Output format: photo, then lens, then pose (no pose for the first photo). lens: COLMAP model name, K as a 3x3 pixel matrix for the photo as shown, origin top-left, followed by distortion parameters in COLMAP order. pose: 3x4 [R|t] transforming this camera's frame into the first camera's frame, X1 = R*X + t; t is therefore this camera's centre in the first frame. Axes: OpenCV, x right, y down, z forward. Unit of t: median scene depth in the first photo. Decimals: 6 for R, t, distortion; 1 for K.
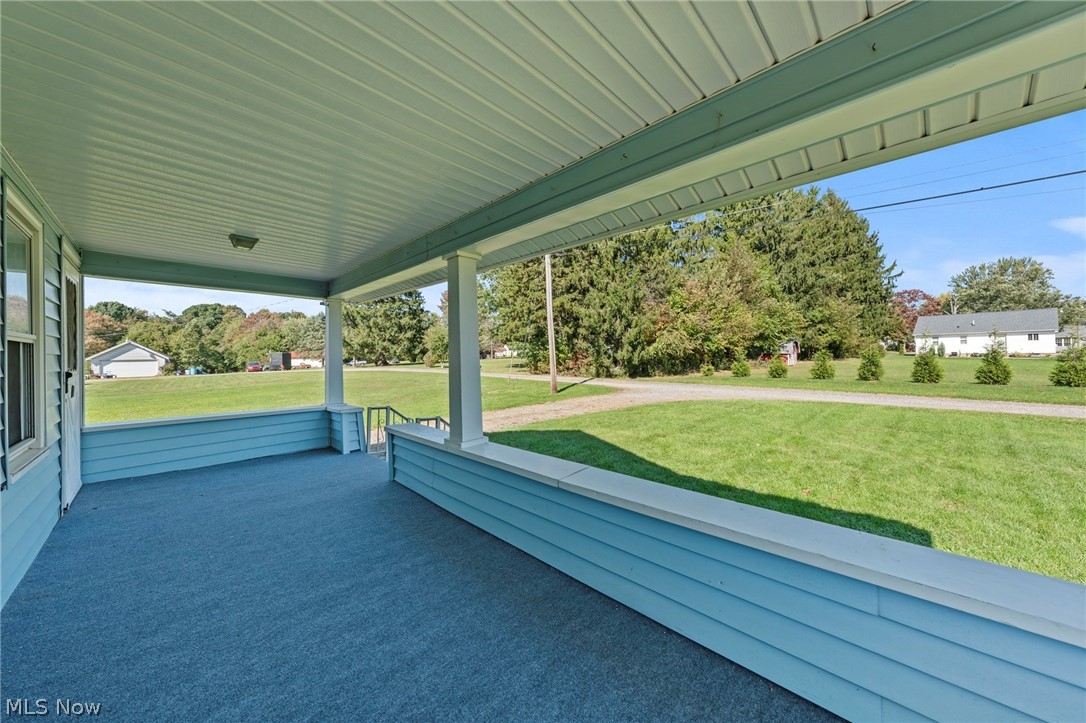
lens RADIAL K [[369.4, 0, 541.7], [0, 369.4, 359.1], [0, 0, 1]] dist [-0.002177, -0.000022]
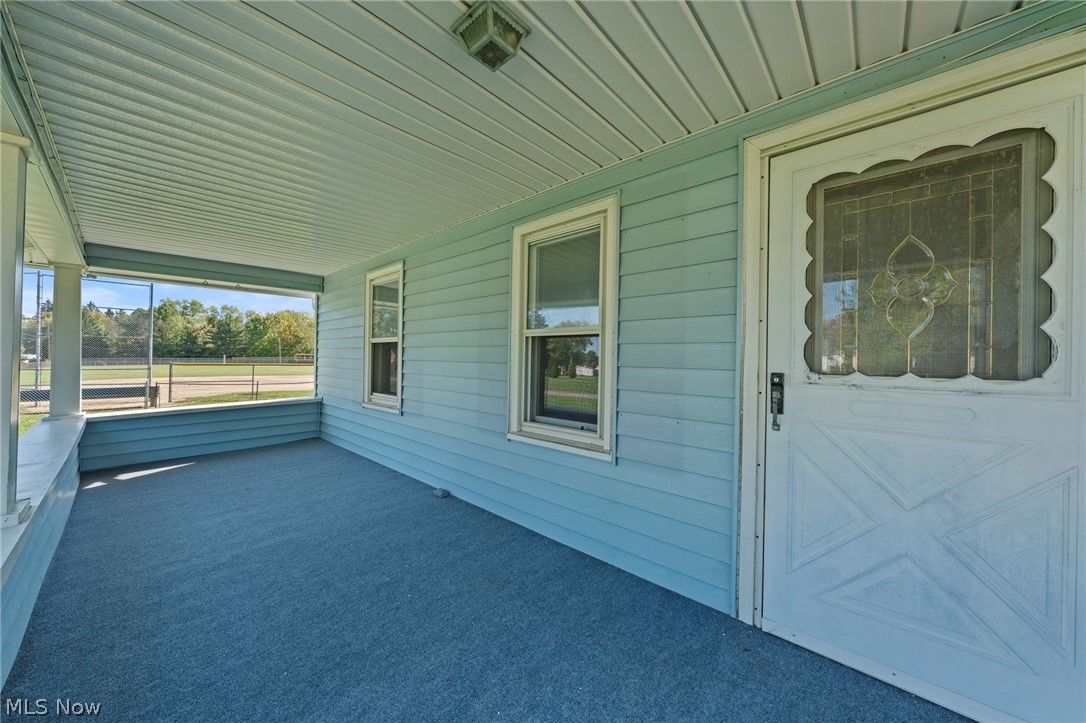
lens RADIAL K [[369.4, 0, 541.7], [0, 369.4, 359.1], [0, 0, 1]] dist [-0.002177, -0.000022]
pose [[-0.998787, 0.002720, -0.049169, -1.189332], [0.002104, 0.999919, 0.012571, 0.008110], [0.049199, 0.012453, -0.998711, 1.932390]]
